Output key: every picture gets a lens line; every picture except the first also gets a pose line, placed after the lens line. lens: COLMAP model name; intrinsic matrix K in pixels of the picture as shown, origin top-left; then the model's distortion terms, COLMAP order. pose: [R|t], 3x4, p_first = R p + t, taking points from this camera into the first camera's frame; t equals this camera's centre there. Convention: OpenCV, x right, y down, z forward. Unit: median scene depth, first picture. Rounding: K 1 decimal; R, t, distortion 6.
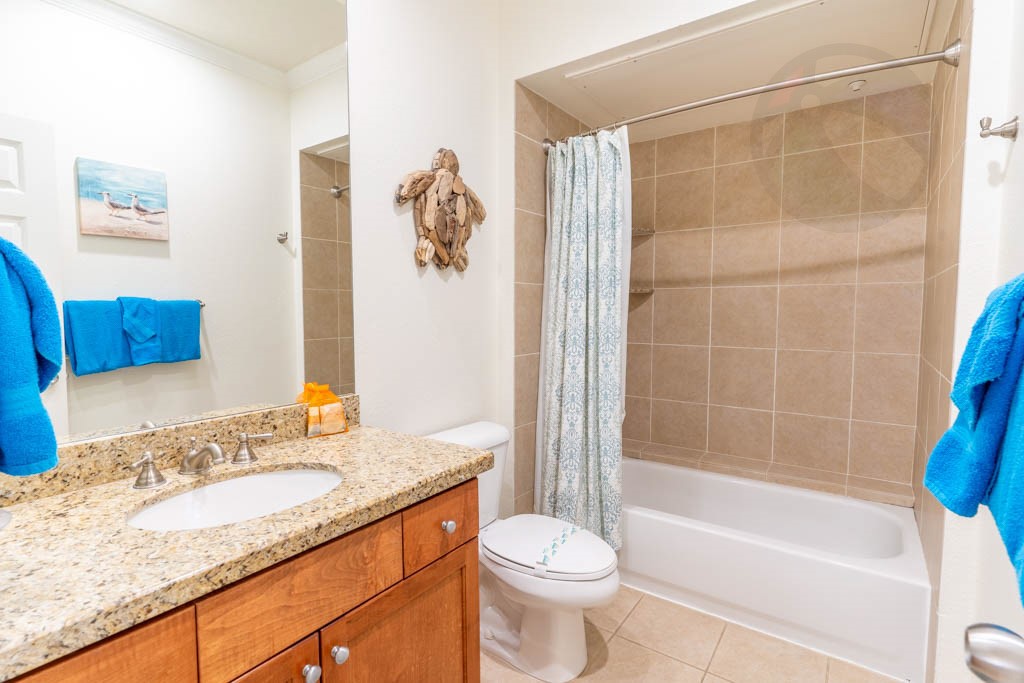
lens RADIAL K [[493.4, 0, 512.6], [0, 493.4, 344.6], [0, 0, 1]] dist [0.000727, 0.001775]
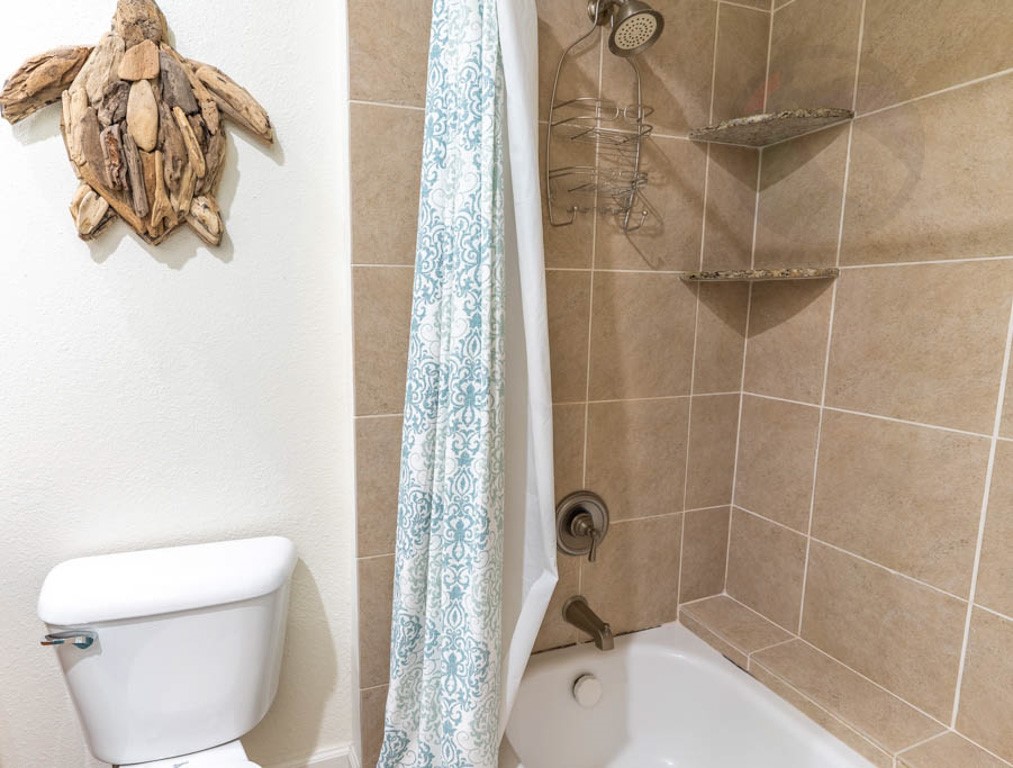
lens RADIAL K [[539.4, 0, 505.0], [0, 539.4, 375.8], [0, 0, 1]] dist [-0.000454, 0.000852]
pose [[0.813602, 0.086442, -0.574961, 0.334636], [-0.043419, 0.995158, 0.088175, -0.055673], [0.579799, -0.046774, 0.813416, 0.512432]]
